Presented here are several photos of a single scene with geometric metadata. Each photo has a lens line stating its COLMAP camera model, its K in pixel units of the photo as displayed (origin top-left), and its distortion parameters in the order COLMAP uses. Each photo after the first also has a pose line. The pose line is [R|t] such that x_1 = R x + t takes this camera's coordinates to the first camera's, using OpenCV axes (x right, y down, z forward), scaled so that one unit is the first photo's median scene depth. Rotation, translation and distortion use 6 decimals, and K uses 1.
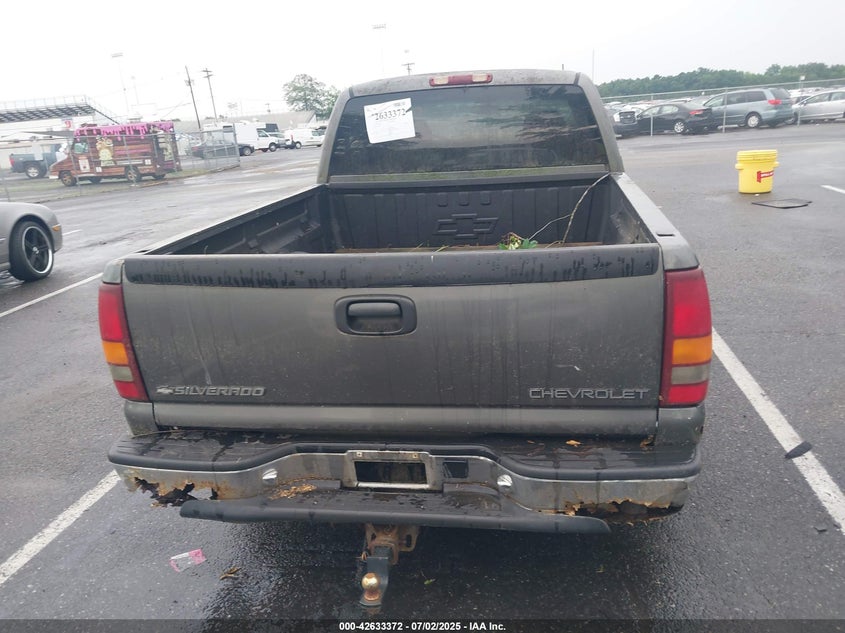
lens RADIAL K [[663.0, 0, 422.5], [0, 663.0, 316.5], [0, 0, 1]] dist [0.054819, -0.099958]
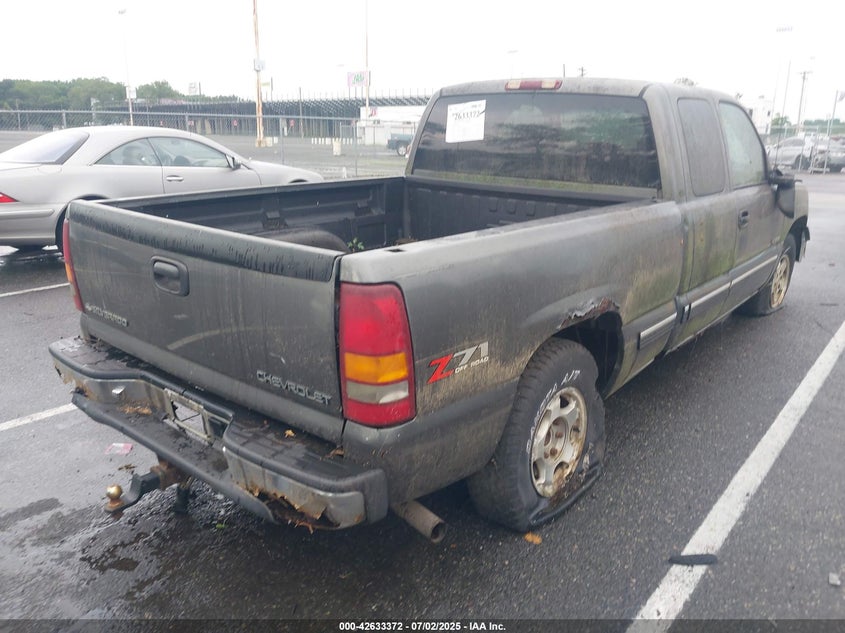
lens RADIAL K [[663.0, 0, 422.5], [0, 663.0, 316.5], [0, 0, 1]] dist [0.054819, -0.099958]
pose [[0.863924, 0.213905, -0.455939, 0.468731], [-0.213781, 0.975466, 0.052565, -0.047933], [0.455997, 0.052059, 0.888458, 0.092029]]
